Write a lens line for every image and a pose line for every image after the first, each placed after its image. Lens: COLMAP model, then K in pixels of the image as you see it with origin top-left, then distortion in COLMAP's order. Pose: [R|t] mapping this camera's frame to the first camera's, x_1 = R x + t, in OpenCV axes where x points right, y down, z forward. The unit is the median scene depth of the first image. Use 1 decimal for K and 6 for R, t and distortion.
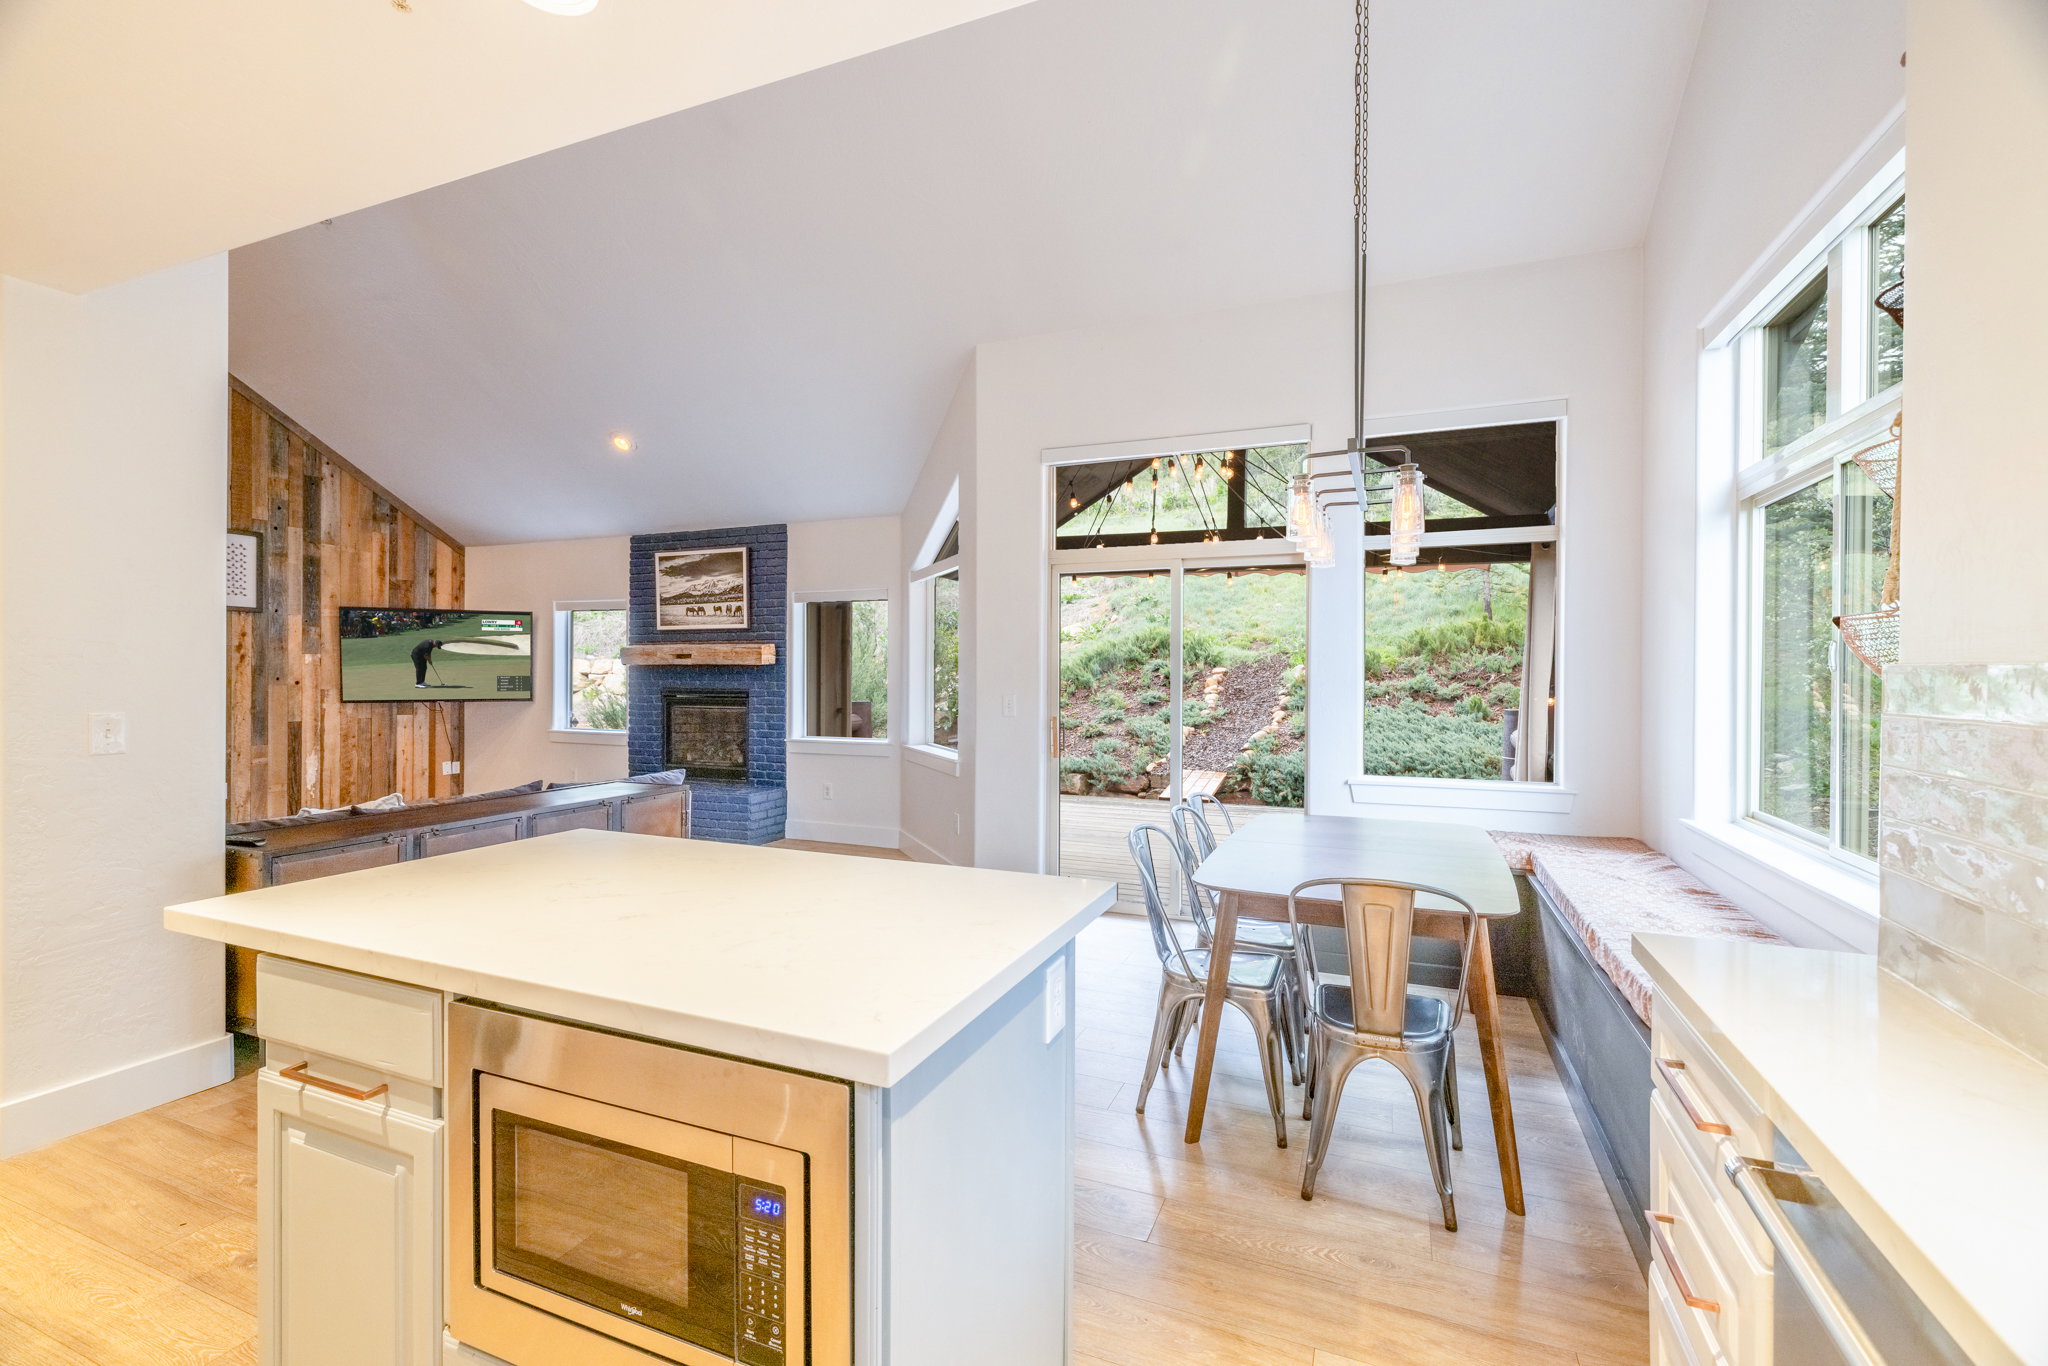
lens RADIAL K [[885.5, 0, 1021.2], [0, 885.5, 678.9], [0, 0, 1]] dist [0.000870, -0.000093]
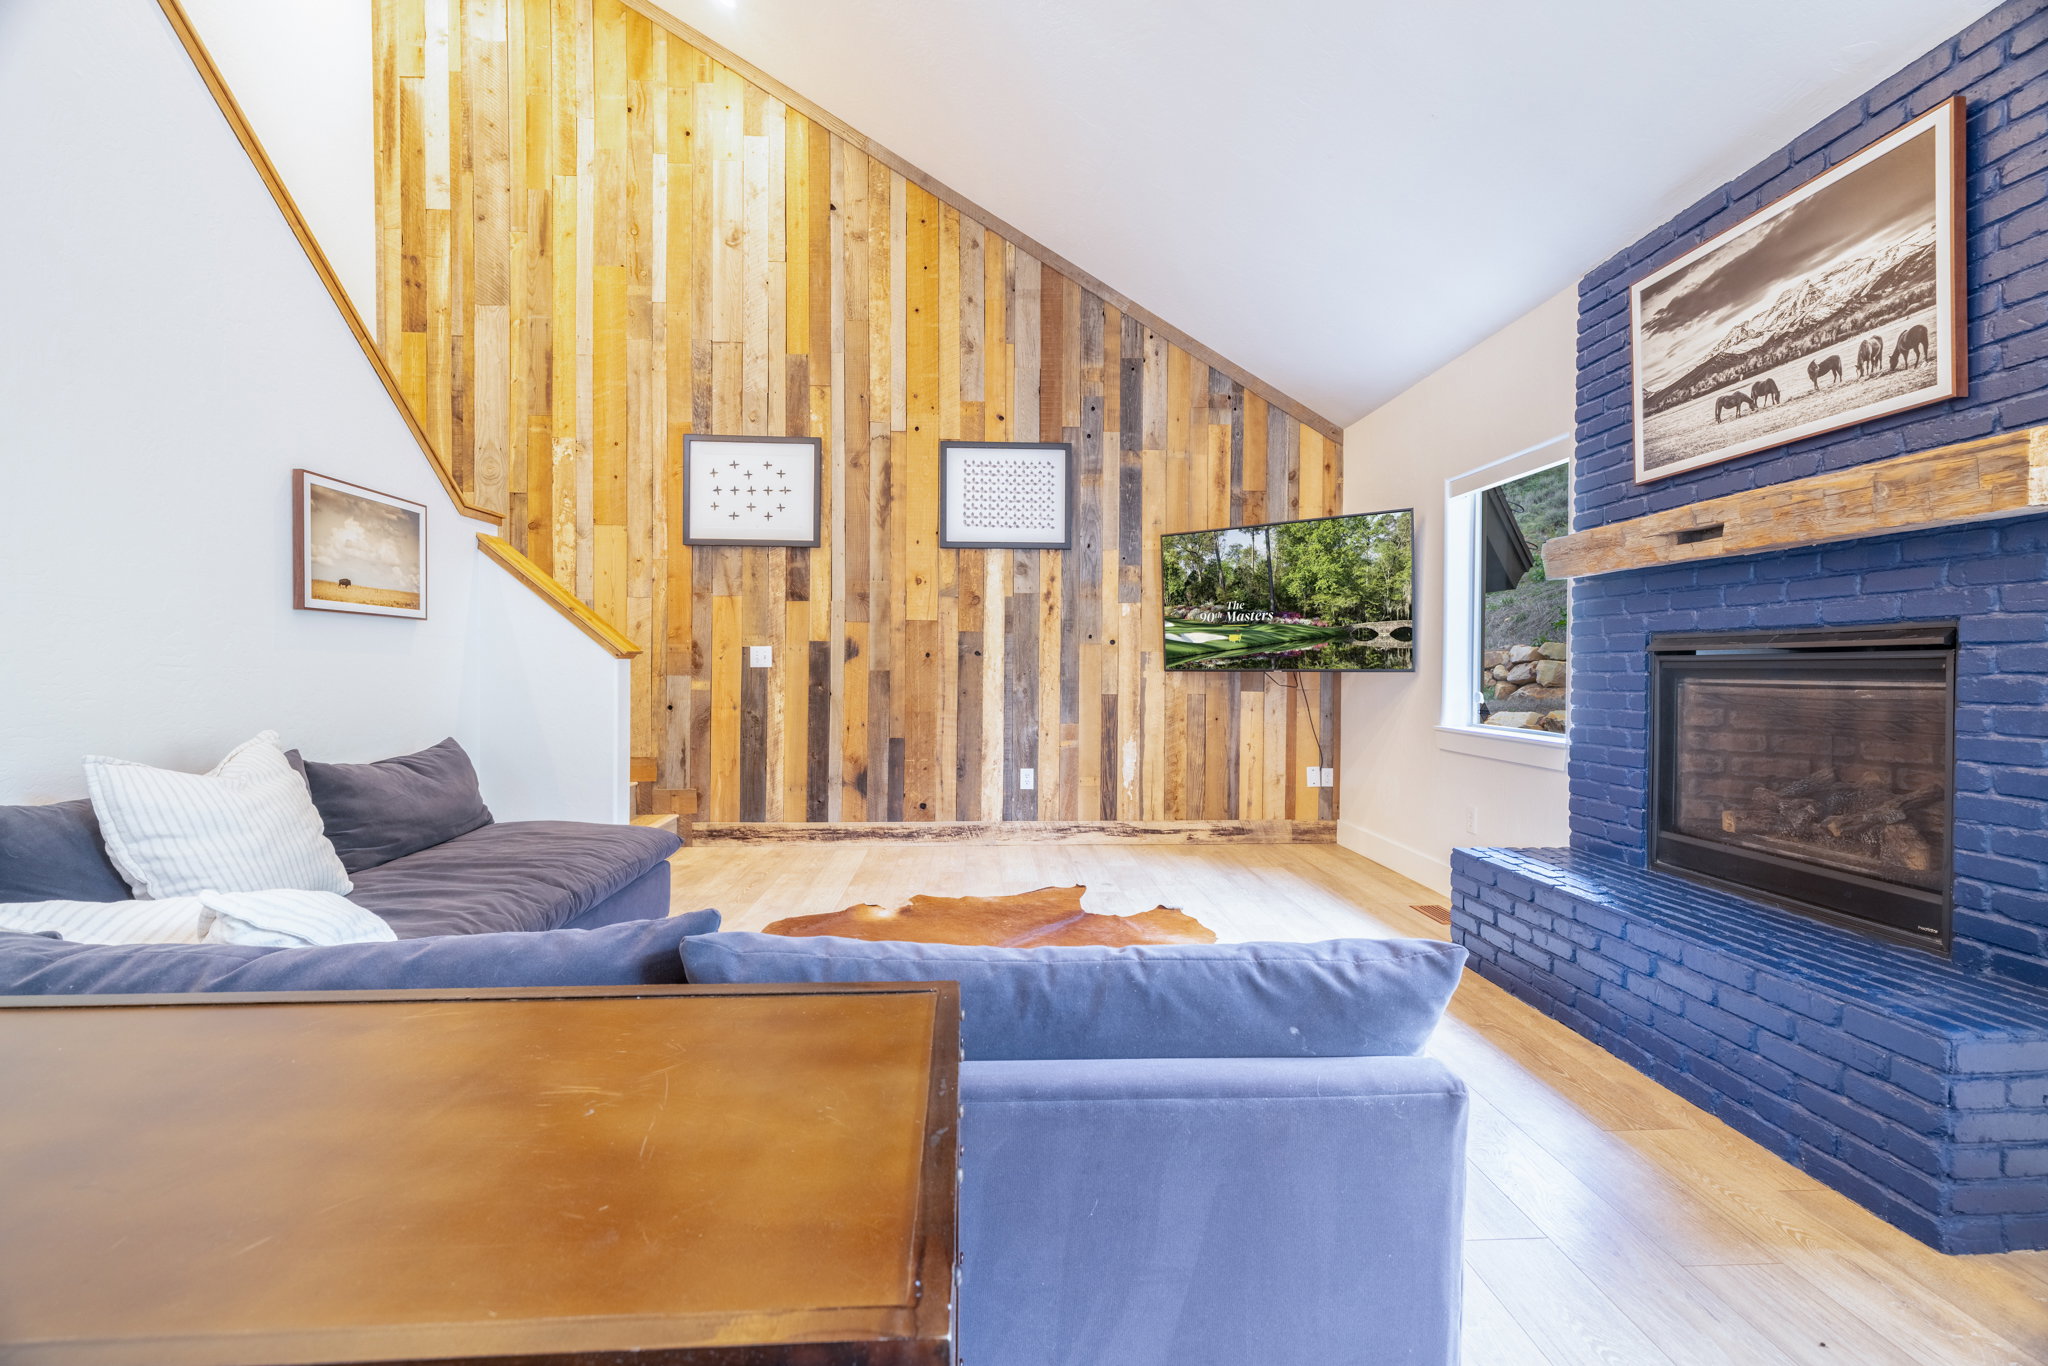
lens RADIAL K [[885.5, 0, 1021.2], [0, 885.5, 678.9], [0, 0, 1]] dist [0.000870, -0.000093]
pose [[0.430760, 0.008351, -0.902428, -0.178510], [-0.006586, 0.999960, 0.006109, 0.030436], [0.902443, 0.003312, 0.430797, 0.599481]]
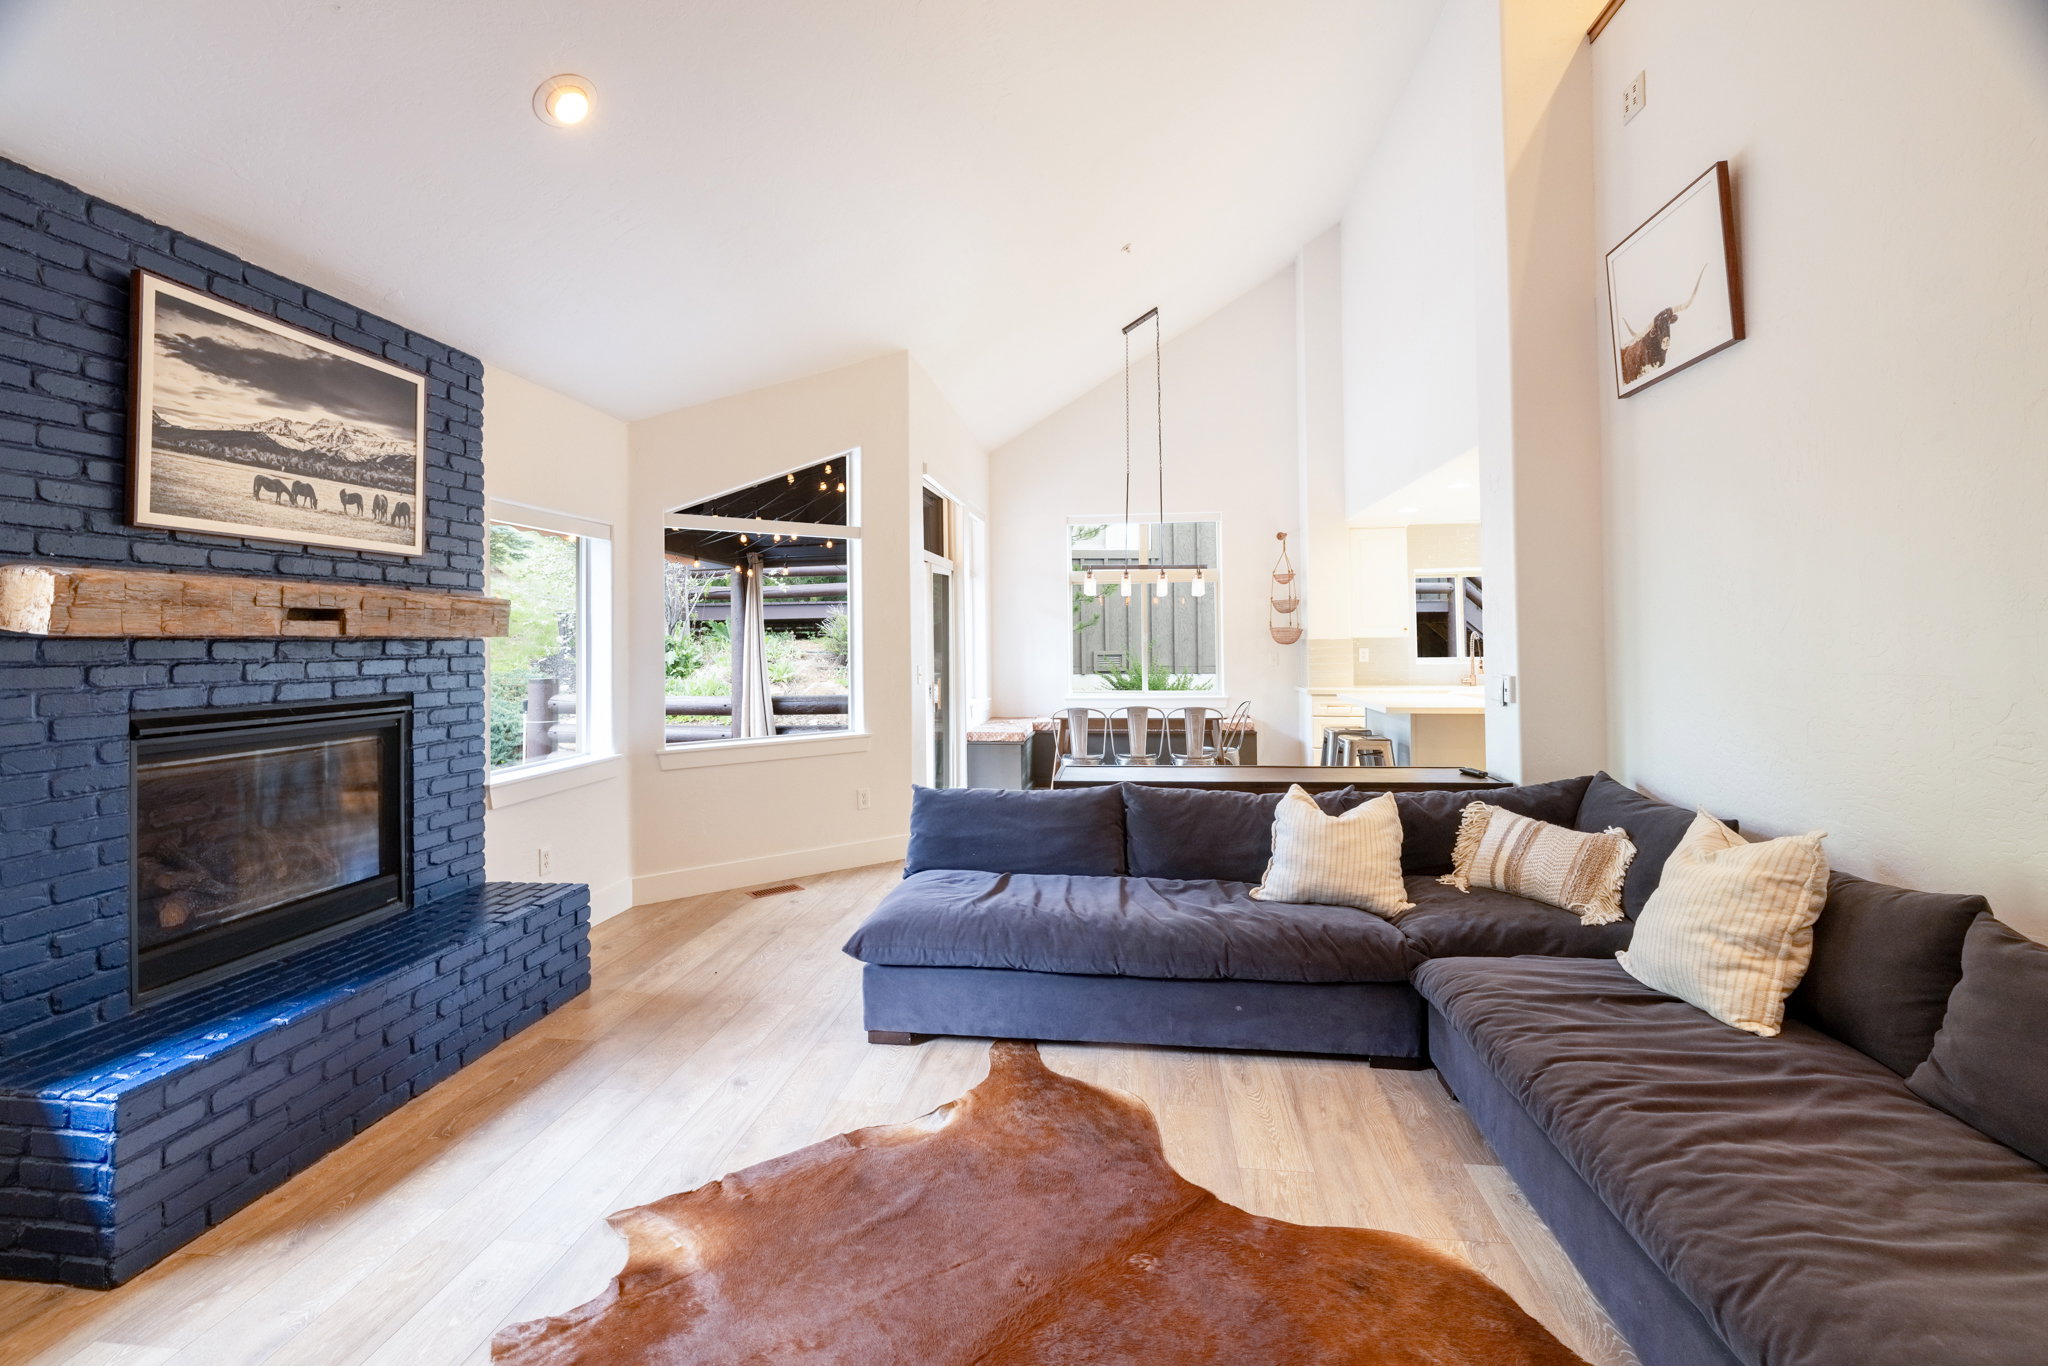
lens RADIAL K [[903.1, 0, 986.1], [0, 903.1, 633.3], [0, 0, 1]] dist [0.000016, -0.000069]
pose [[-0.224472, 0.008679, 0.974442, -0.796183], [0.016810, 0.999846, -0.005033, -0.010814], [-0.974335, 0.015250, -0.224584, 0.798945]]
